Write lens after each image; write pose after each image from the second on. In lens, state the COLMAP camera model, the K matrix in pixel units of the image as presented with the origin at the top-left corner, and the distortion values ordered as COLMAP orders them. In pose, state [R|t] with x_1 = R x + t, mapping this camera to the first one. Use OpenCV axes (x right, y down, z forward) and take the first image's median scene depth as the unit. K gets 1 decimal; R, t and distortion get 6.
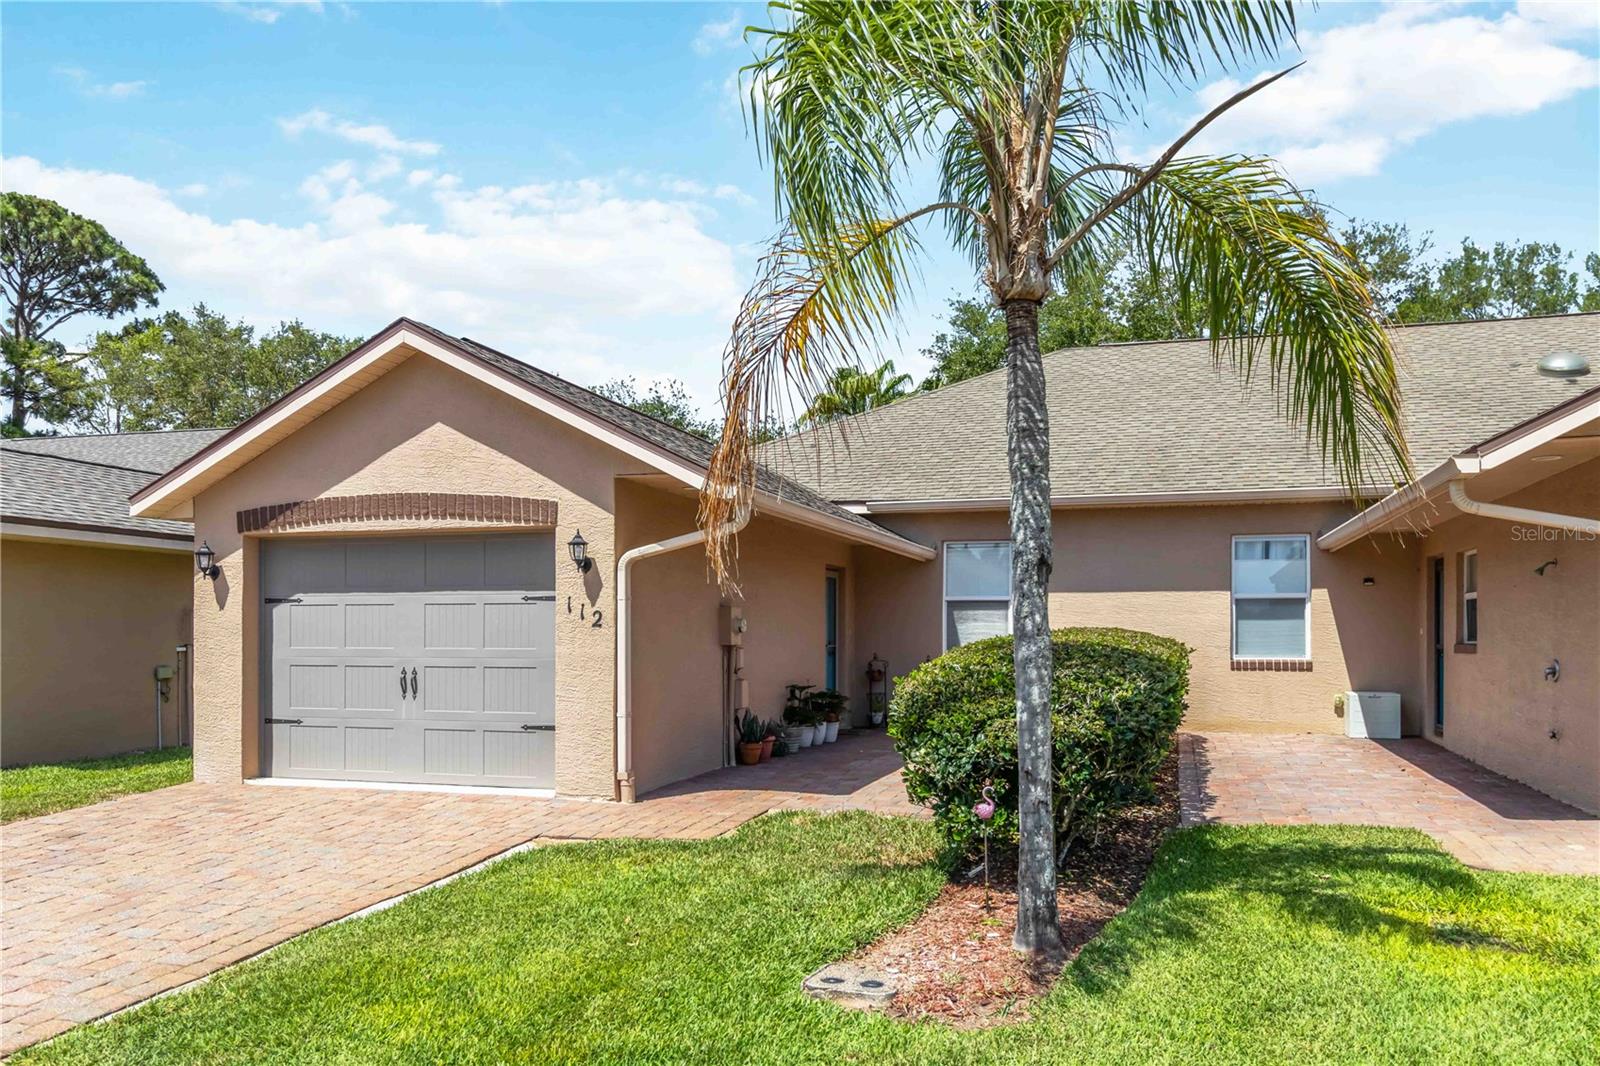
lens RADIAL K [[1329.2, 0, 789.2], [0, 1329.2, 543.2], [0, 0, 1]] dist [0.005154, -0.004831]
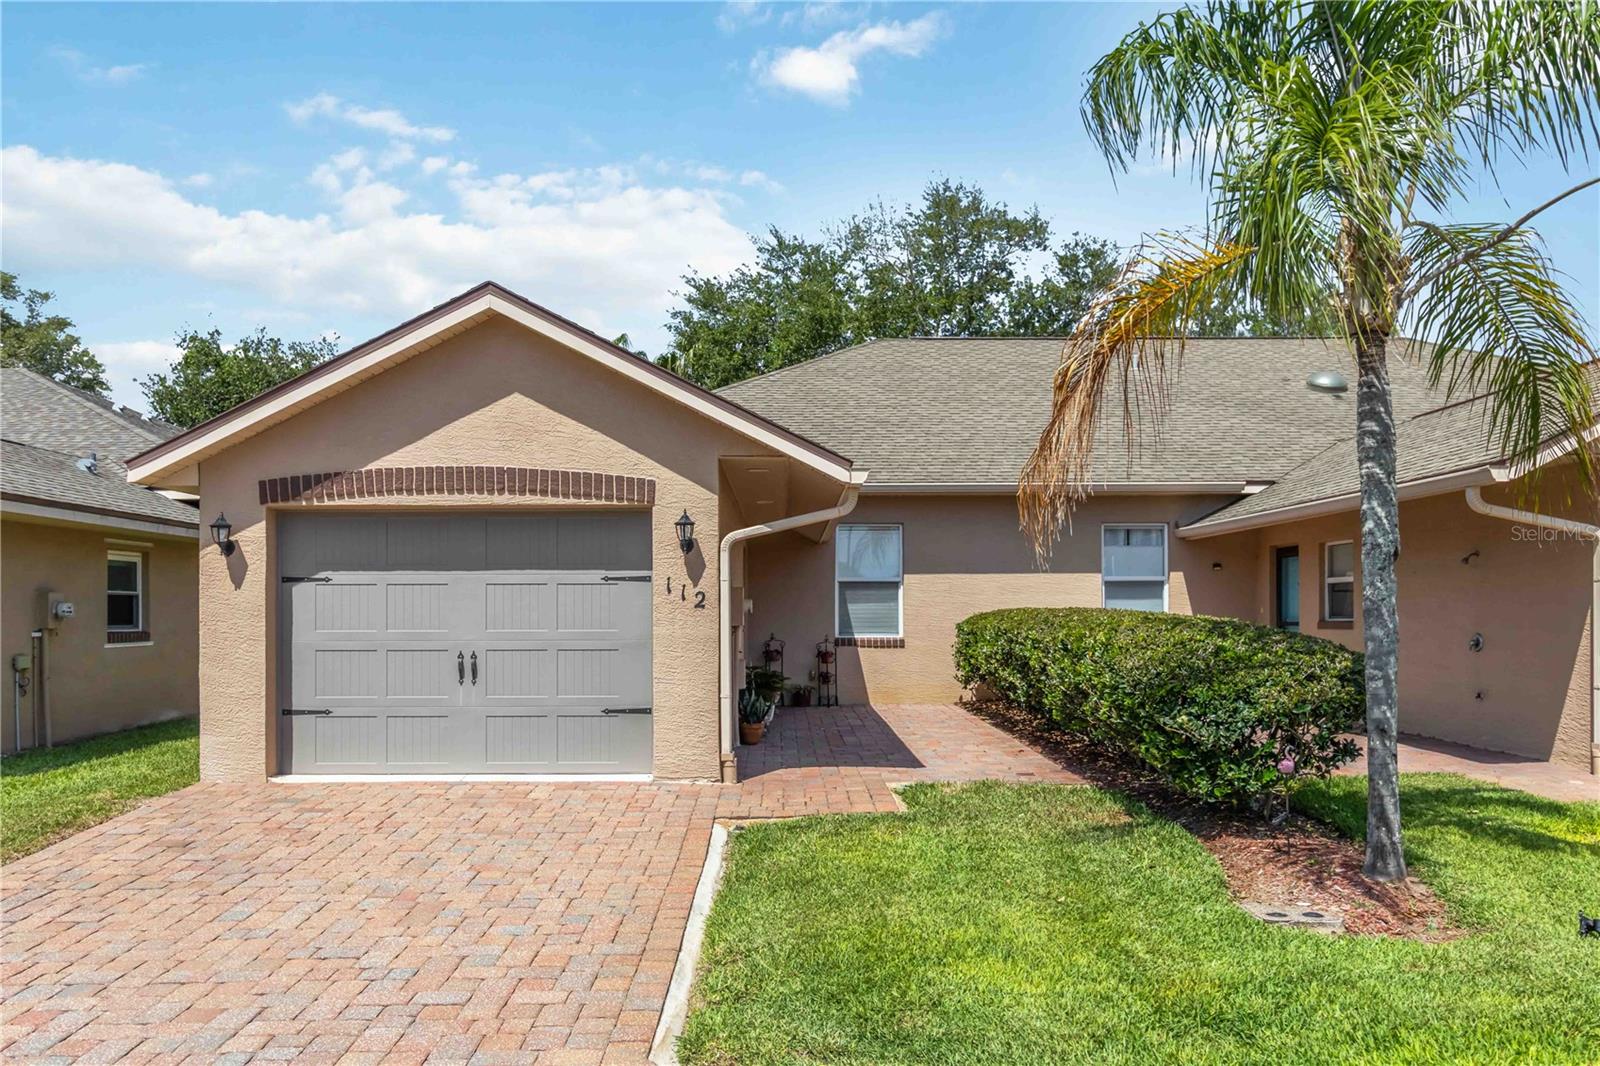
lens RADIAL K [[1370.2, 0, 807.6], [0, 1370.2, 534.2], [0, 0, 1]] dist [0.008725, -0.002229]
pose [[0.947709, 0.015291, 0.318770, -0.358436], [-0.018478, 0.999805, 0.006975, -0.000762], [-0.318601, -0.012500, 0.947806, 0.003359]]
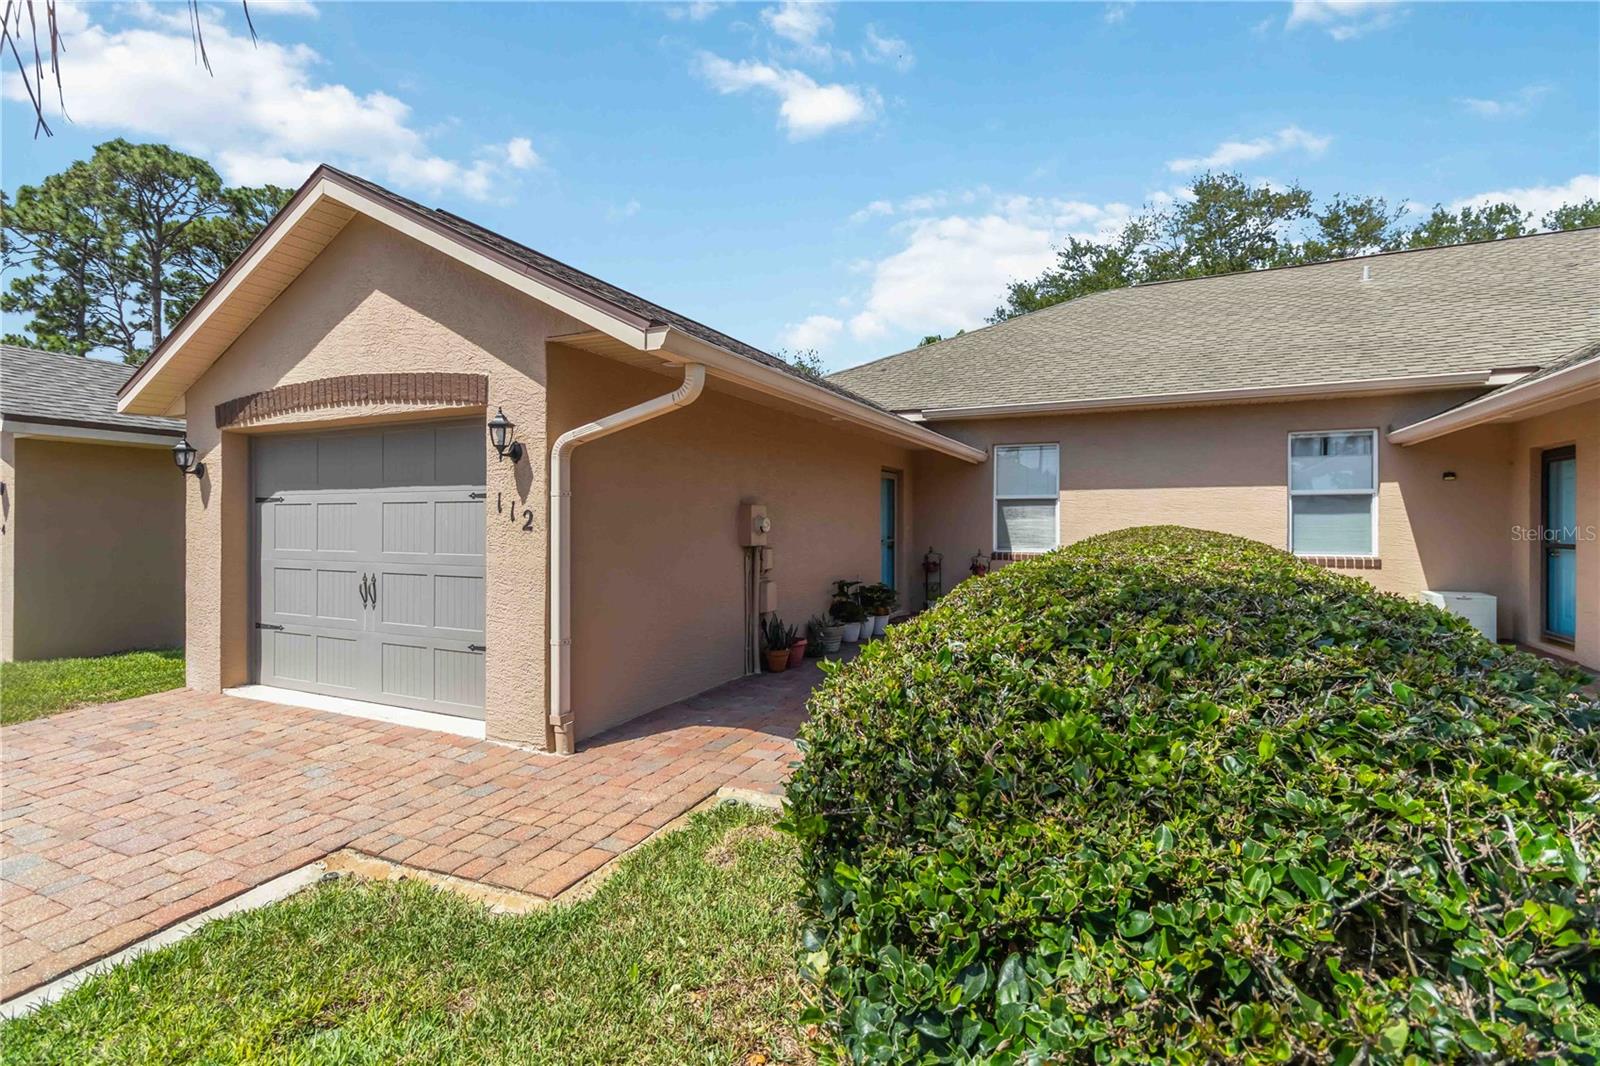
lens RADIAL K [[771.0, 0, 802.6], [0, 771.0, 493.0], [0, 0, 1]] dist [0.001304, 0.001813]
pose [[0.989524, -0.005509, -0.144266, 0.076375], [0.009979, 0.999492, 0.030284, 0.025759], [0.144026, -0.031407, 0.989075, 0.515615]]
